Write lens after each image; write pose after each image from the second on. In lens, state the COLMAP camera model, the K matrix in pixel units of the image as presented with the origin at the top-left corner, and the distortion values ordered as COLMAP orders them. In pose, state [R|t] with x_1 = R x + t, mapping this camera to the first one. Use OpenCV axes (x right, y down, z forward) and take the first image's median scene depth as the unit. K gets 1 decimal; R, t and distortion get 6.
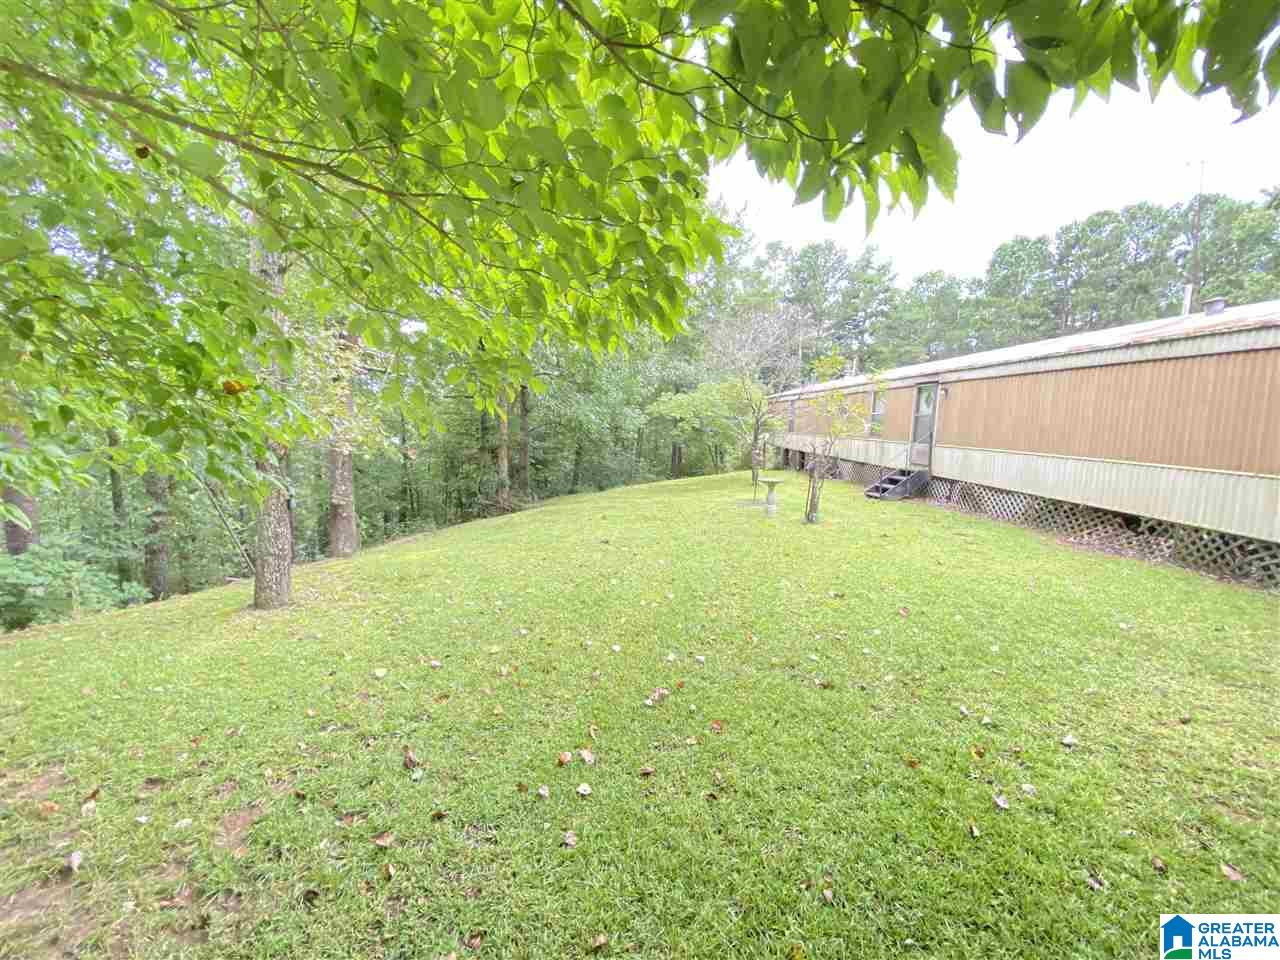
lens RADIAL K [[524.6, 0, 632.1], [0, 524.6, 476.9], [0, 0, 1]] dist [0.003352, -0.009013]
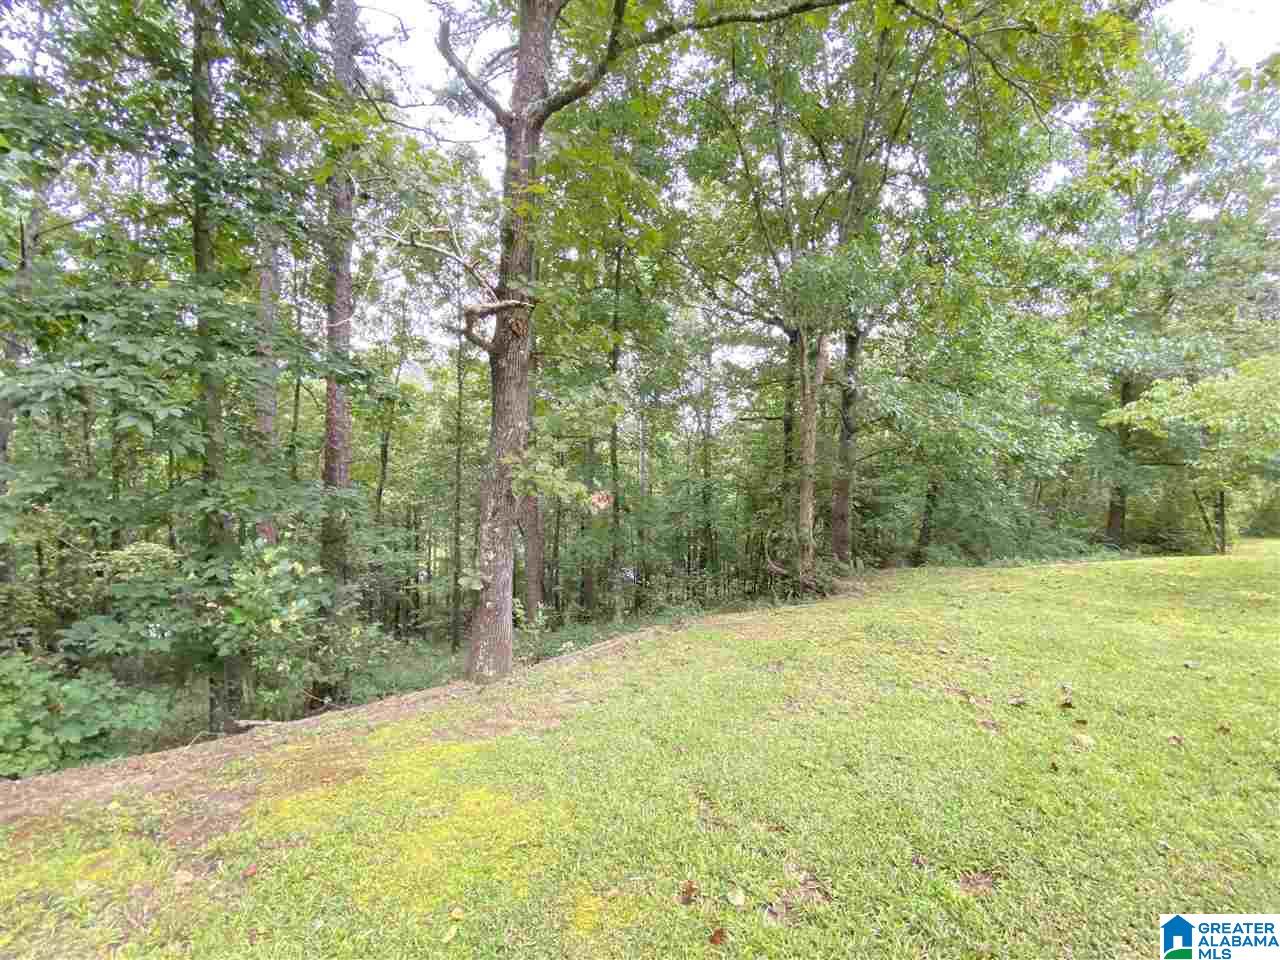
lens RADIAL K [[524.6, 0, 642.2], [0, 524.6, 485.6], [0, 0, 1]] dist [0.003352, -0.009013]
pose [[0.835234, 0.030558, -0.549045, -0.117280], [-0.056894, 0.997899, -0.031009, -0.048213], [0.546944, 0.057137, 0.835217, 0.650862]]
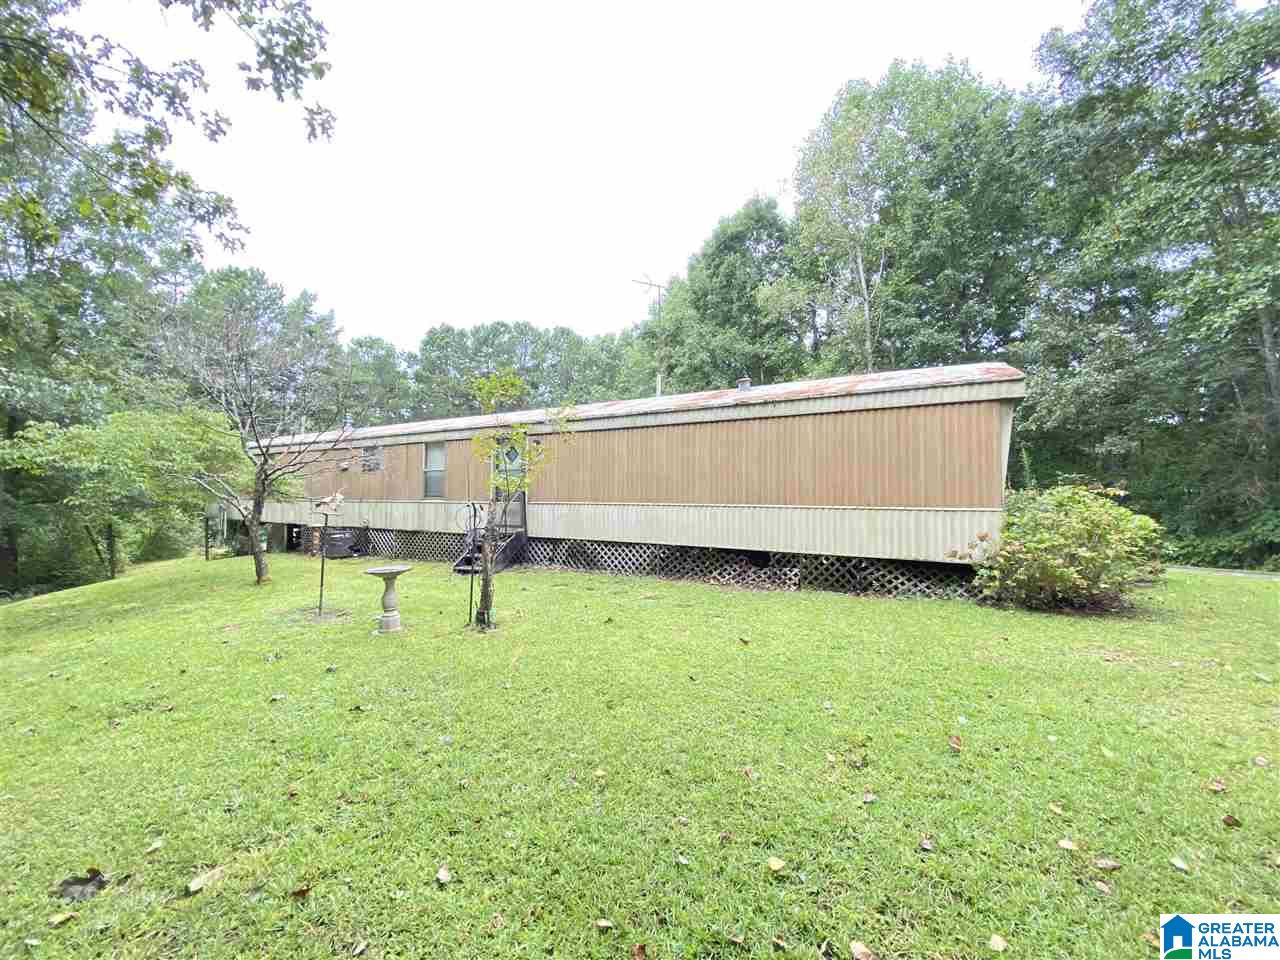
lens RADIAL K [[524.6, 0, 639.3], [0, 524.6, 472.8], [0, 0, 1]] dist [0.003352, -0.009013]
pose [[0.514597, 0.013404, 0.857327, -0.104238], [0.103509, 0.991594, -0.077633, -0.024041], [-0.851161, 0.128691, 0.508884, 0.417992]]
